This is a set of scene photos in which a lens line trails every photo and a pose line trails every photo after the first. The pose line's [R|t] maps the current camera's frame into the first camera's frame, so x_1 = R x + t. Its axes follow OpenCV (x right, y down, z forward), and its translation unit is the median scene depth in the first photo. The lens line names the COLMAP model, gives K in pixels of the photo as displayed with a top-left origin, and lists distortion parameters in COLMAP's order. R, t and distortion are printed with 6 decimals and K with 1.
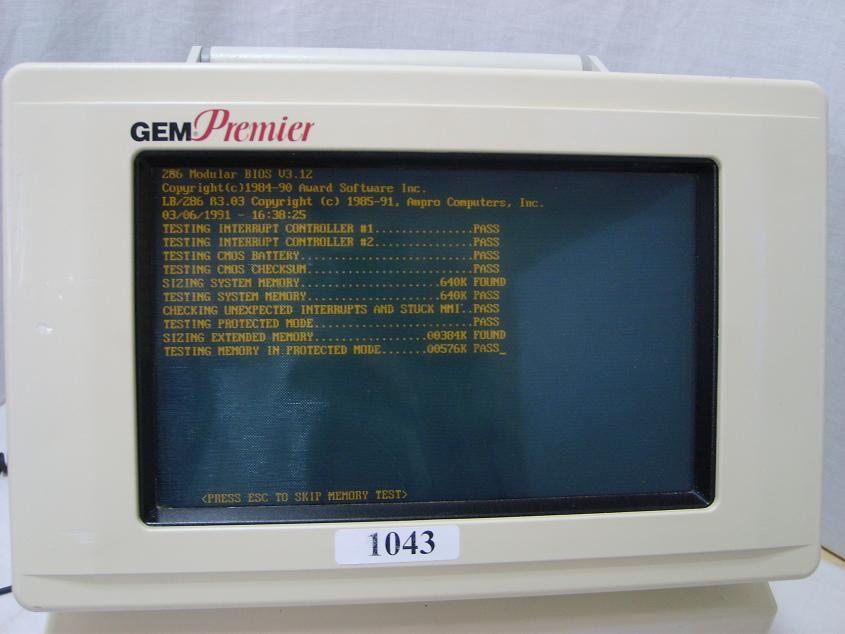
lens RADIAL K [[922.8, 0, 422.5], [0, 922.8, 317.0], [0, 0, 1]] dist [-0.132914, 0.042051]
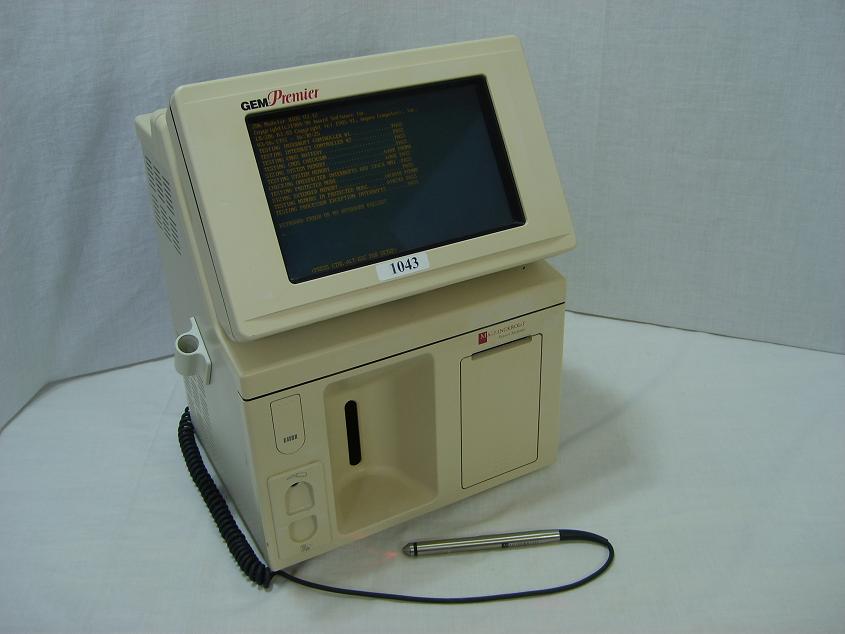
lens RADIAL K [[922.8, 0, 422.5], [0, 922.8, 317.0], [0, 0, 1]] dist [-0.132914, 0.042051]
pose [[0.914437, -0.259402, 0.310671, -0.690268], [0.282060, 0.958942, -0.029531, 0.436955], [-0.290255, 0.114632, 0.950059, -1.073078]]
